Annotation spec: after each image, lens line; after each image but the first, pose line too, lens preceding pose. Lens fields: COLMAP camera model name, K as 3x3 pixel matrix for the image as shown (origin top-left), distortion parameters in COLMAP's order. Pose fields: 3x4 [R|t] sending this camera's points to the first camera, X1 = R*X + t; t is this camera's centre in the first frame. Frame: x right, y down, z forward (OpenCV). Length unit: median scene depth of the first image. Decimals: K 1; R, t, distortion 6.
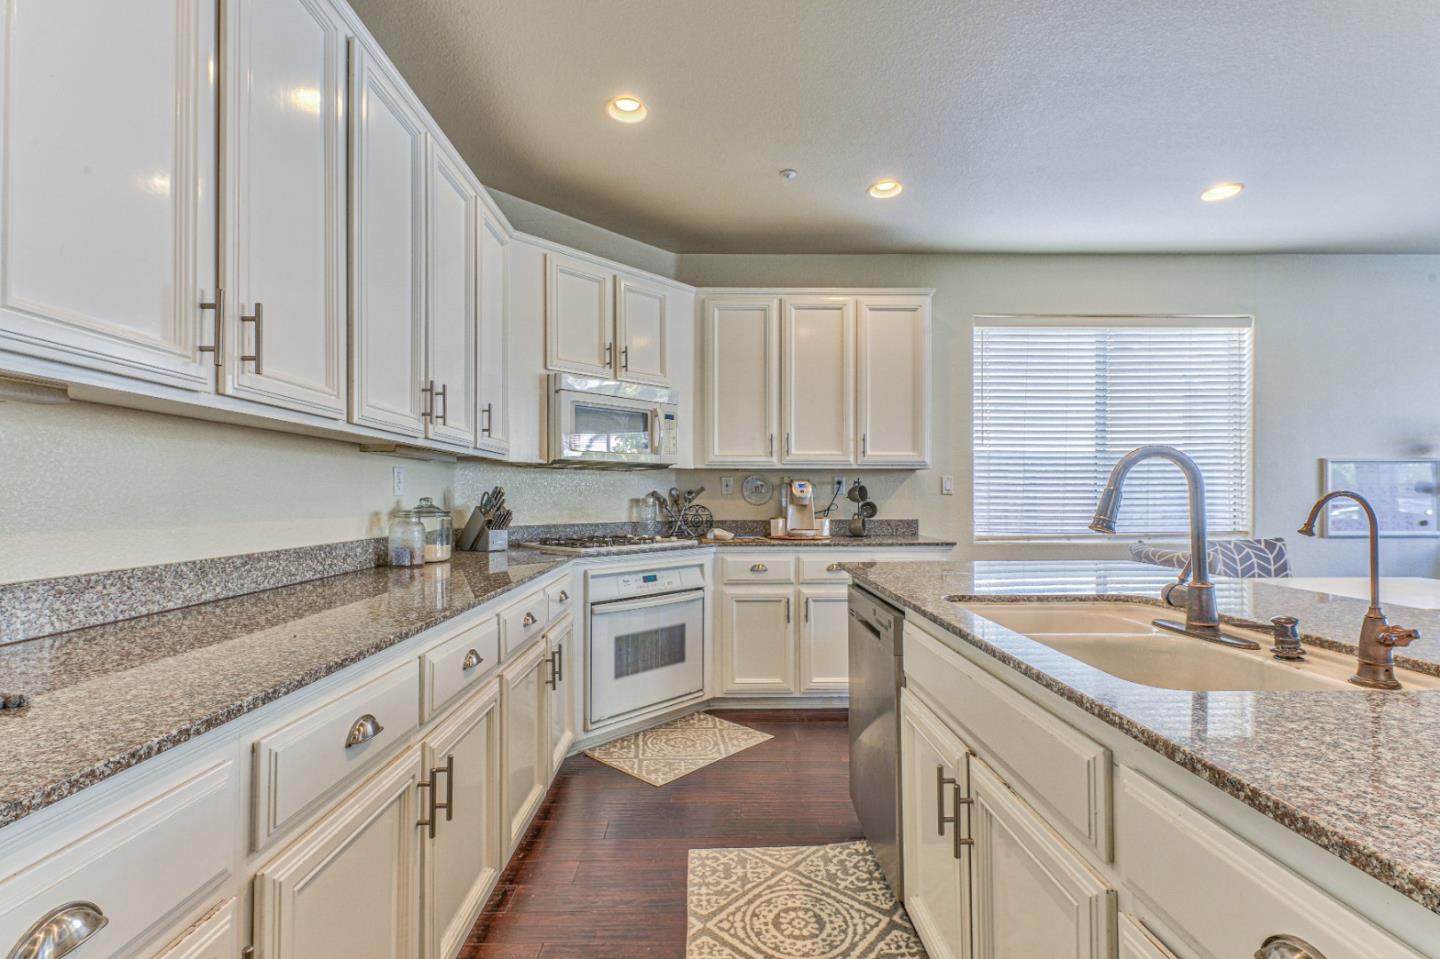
lens RADIAL K [[609.4, 0, 720.3], [0, 609.4, 498.7], [0, 0, 1]] dist [0.000839, 0.000193]
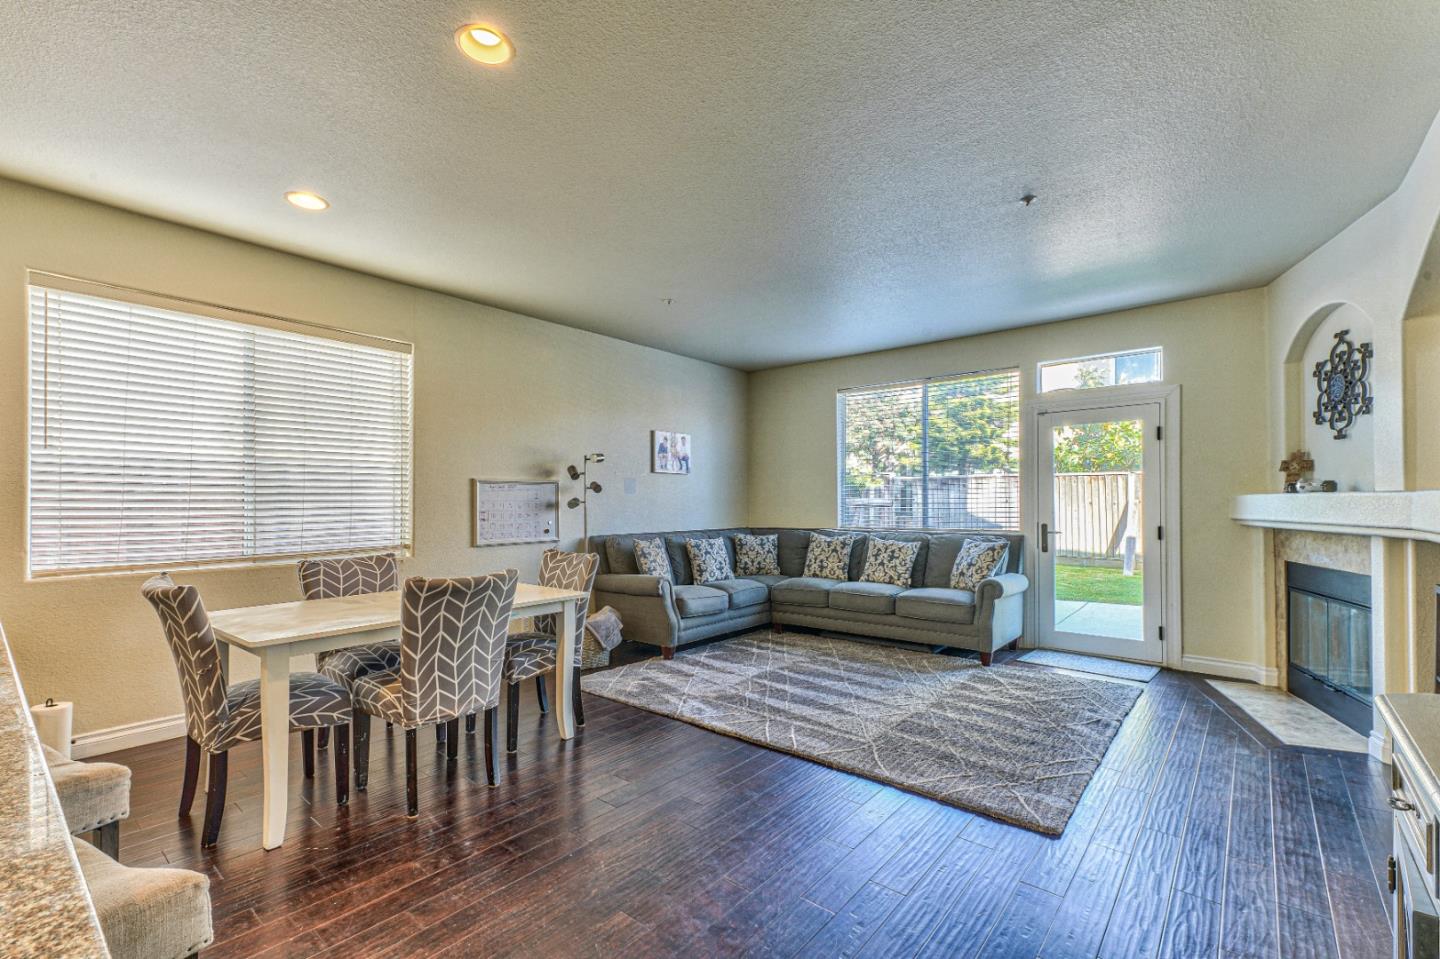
lens RADIAL K [[621.4, 0, 695.2], [0, 621.4, 500.8], [0, 0, 1]] dist [0.000201, 0.000388]
pose [[0.656361, 0.001891, 0.754445, 0.443028], [0.003213, 0.999981, -0.005302, -0.019342], [-0.754440, 0.005904, 0.656342, -0.105128]]
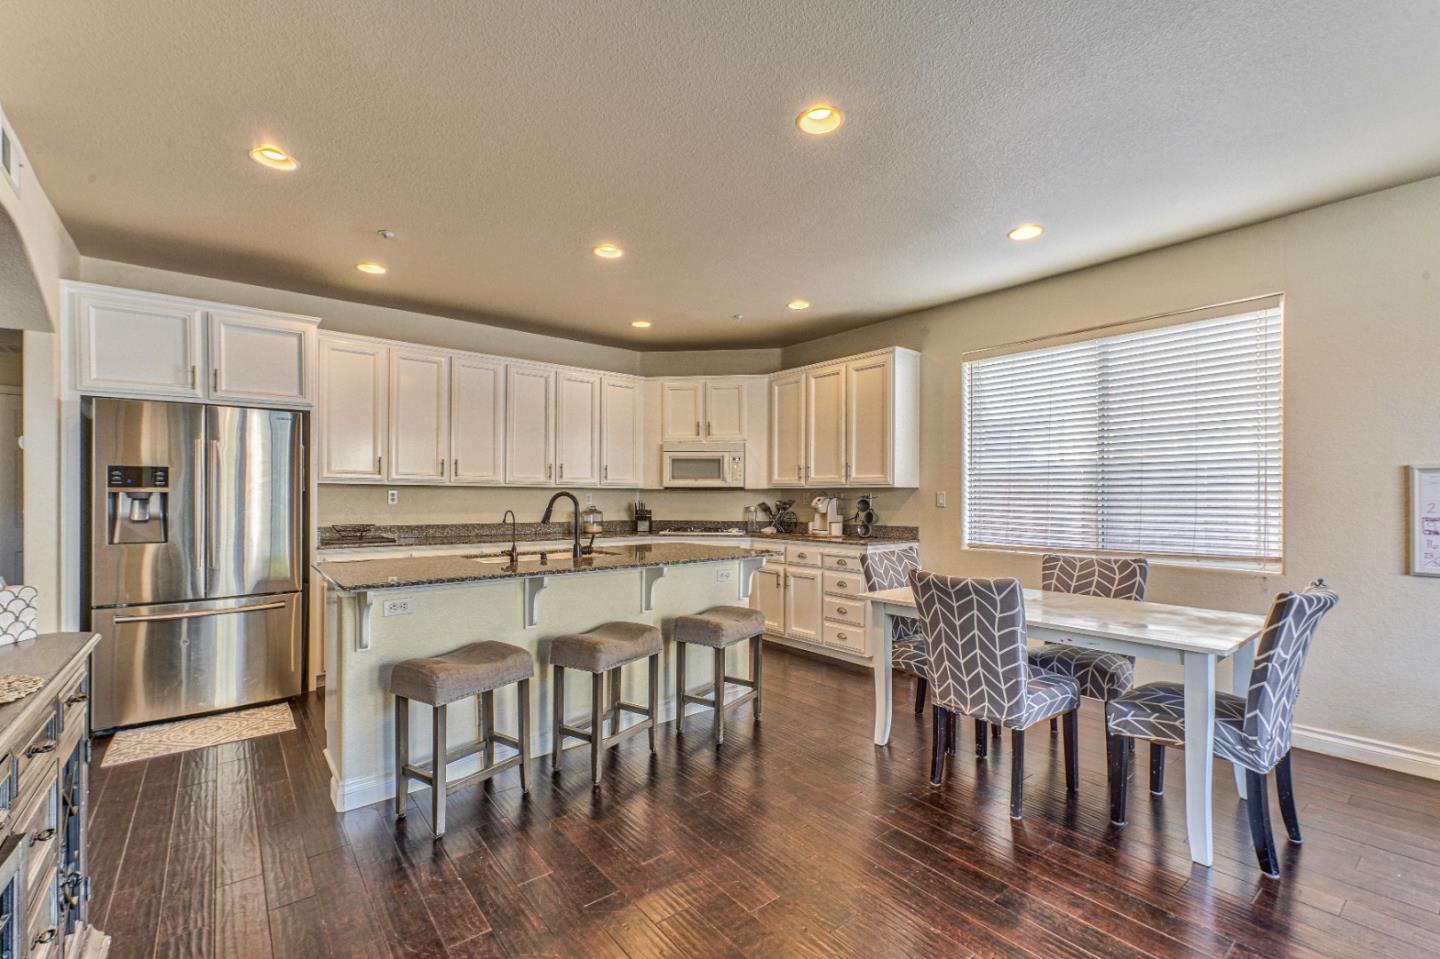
lens RADIAL K [[609.4, 0, 720.3], [0, 609.4, 498.7], [0, 0, 1]] dist [0.000839, 0.000193]
pose [[0.628570, 0.003837, -0.777744, 1.222509], [-0.007716, 0.999969, -0.001303, -0.022288], [0.777715, 0.006820, 0.628580, -0.096733]]
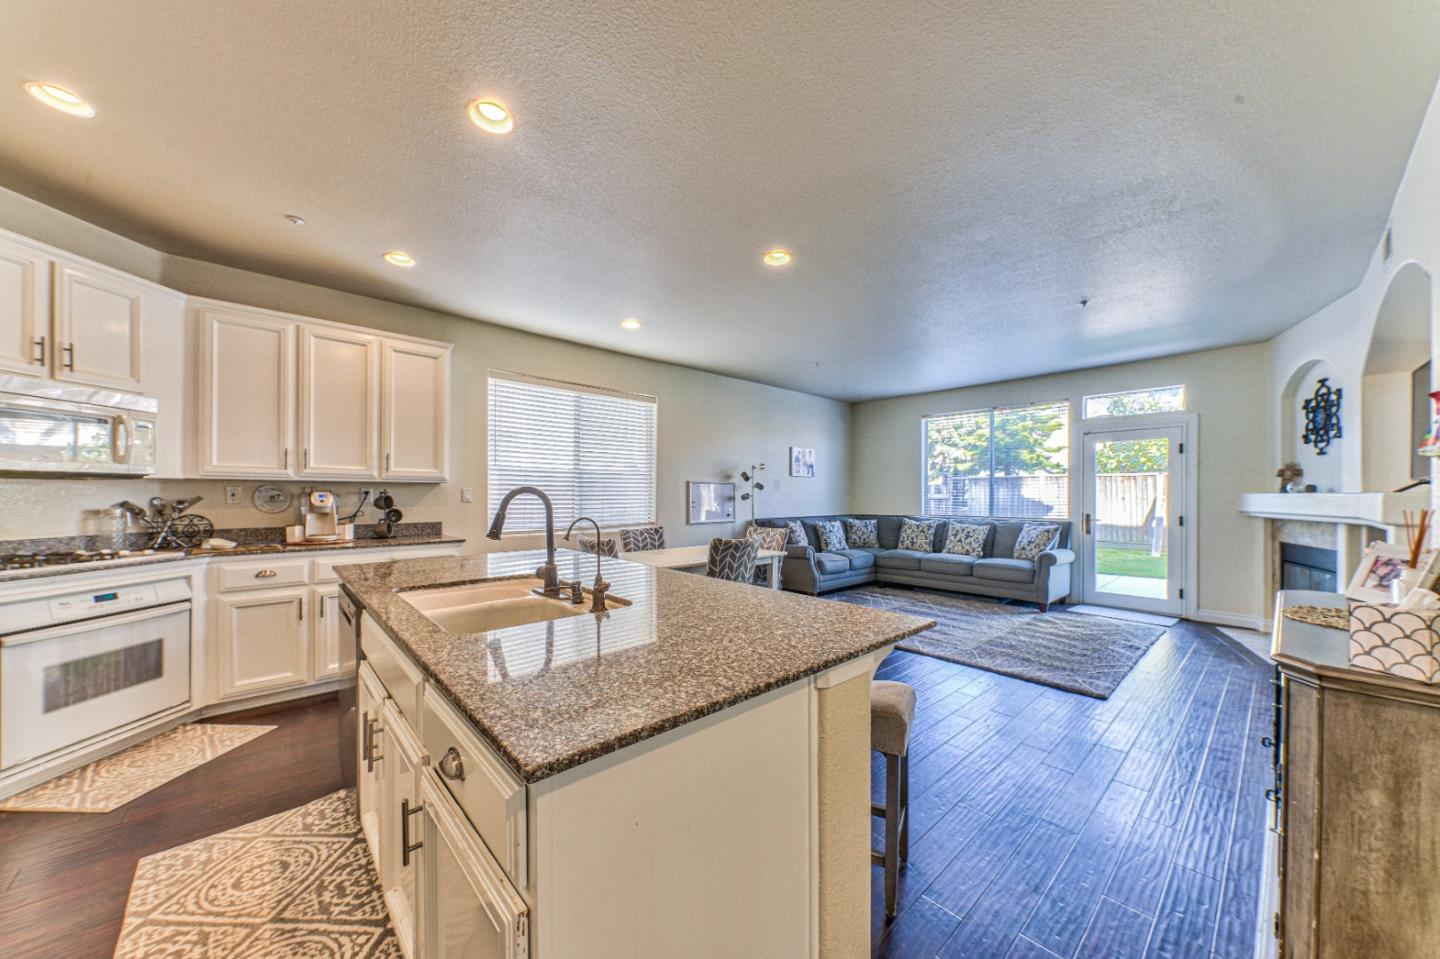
lens RADIAL K [[486.5, 0, 701.5], [0, 486.5, 495.6], [0, 0, 1]] dist [0.000939, -0.004052]
pose [[0.758663, 0.002293, 0.651480, 0.087678], [-0.002227, 0.999997, -0.000926, -0.024707], [-0.651480, -0.000748, 0.758665, -0.146583]]
